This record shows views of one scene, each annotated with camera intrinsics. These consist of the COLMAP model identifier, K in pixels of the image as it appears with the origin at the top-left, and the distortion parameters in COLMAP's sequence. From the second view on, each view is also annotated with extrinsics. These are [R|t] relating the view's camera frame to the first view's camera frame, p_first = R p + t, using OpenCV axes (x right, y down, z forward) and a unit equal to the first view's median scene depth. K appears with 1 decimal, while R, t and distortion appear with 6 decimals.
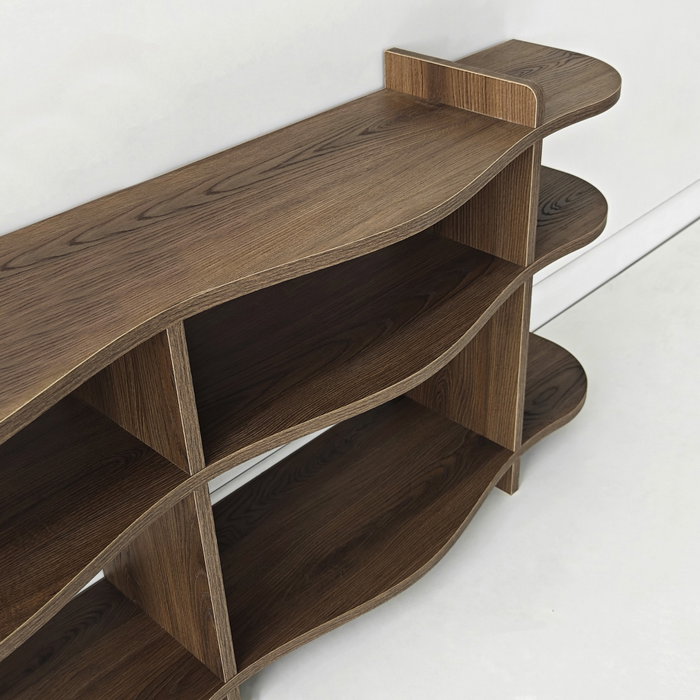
lens RADIAL K [[1000.5, 0, 350.0], [0, 1000.5, 350.0], [0, 0, 1]] dist [-0.000382, -0.019965]
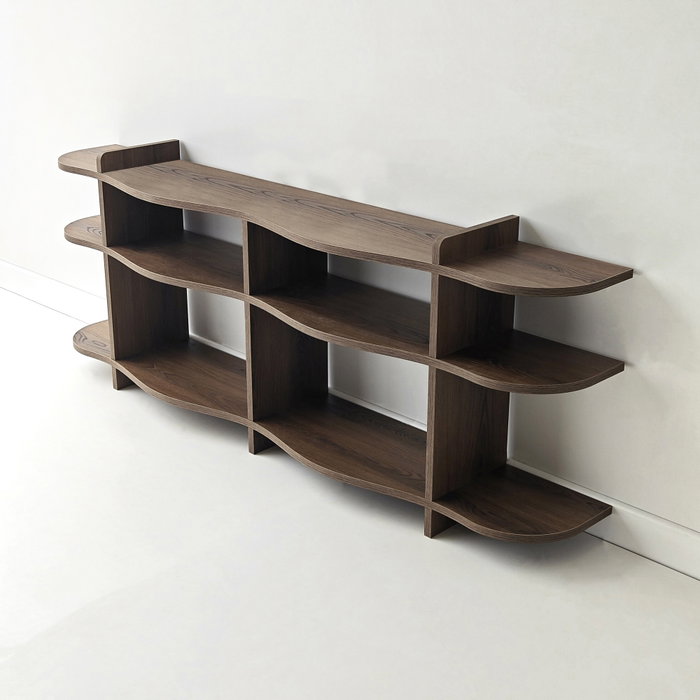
lens RADIAL K [[1194.9, 0, 350.0], [0, 1194.9, 350.0], [0, 0, 1]] dist [0.040587, -0.061685]
pose [[-0.011036, 0.393294, -0.919347, 2.046340], [-0.551899, 0.764284, 0.333583, -0.699652], [0.833838, 0.511068, 0.208624, 0.593315]]
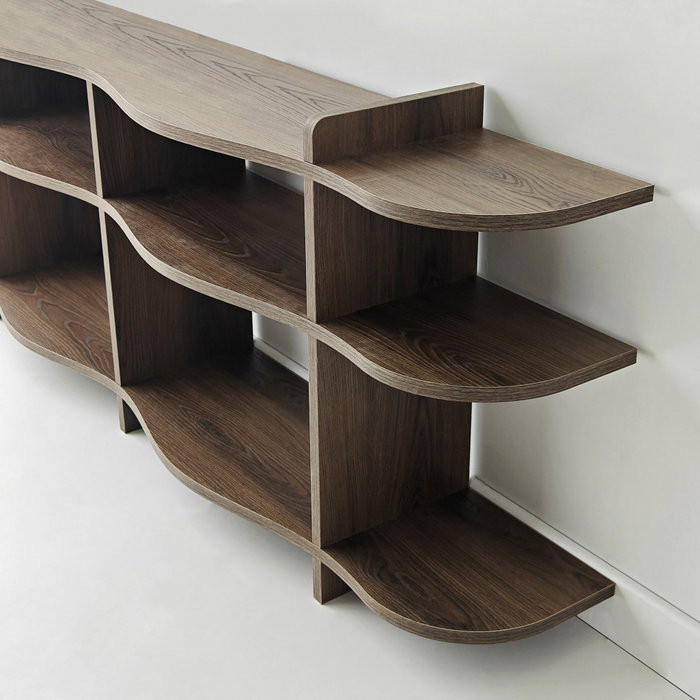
lens RADIAL K [[1261.5, 0, 351.7], [0, 1261.5, 333.4], [0, 0, 1]] dist [0.018304, 0.029074]
pose [[-0.172864, 0.450166, -0.876053, 1.306093], [-0.530503, 0.706850, 0.467900, -0.698098], [0.829870, 0.545632, 0.116625, 1.028184]]
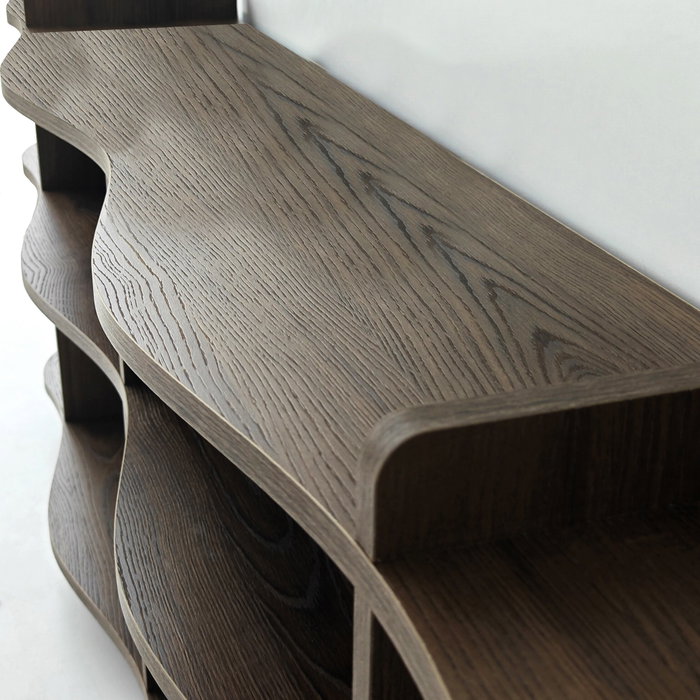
lens RADIAL K [[1194.9, 0, 350.0], [0, 1194.9, 350.0], [0, 0, 1]] dist [0.040587, -0.061685]
pose [[-0.442607, 0.403147, -0.800981, 0.467054], [-0.487921, 0.641161, 0.592323, -0.486918], [0.752351, 0.652982, -0.087078, 1.033291]]
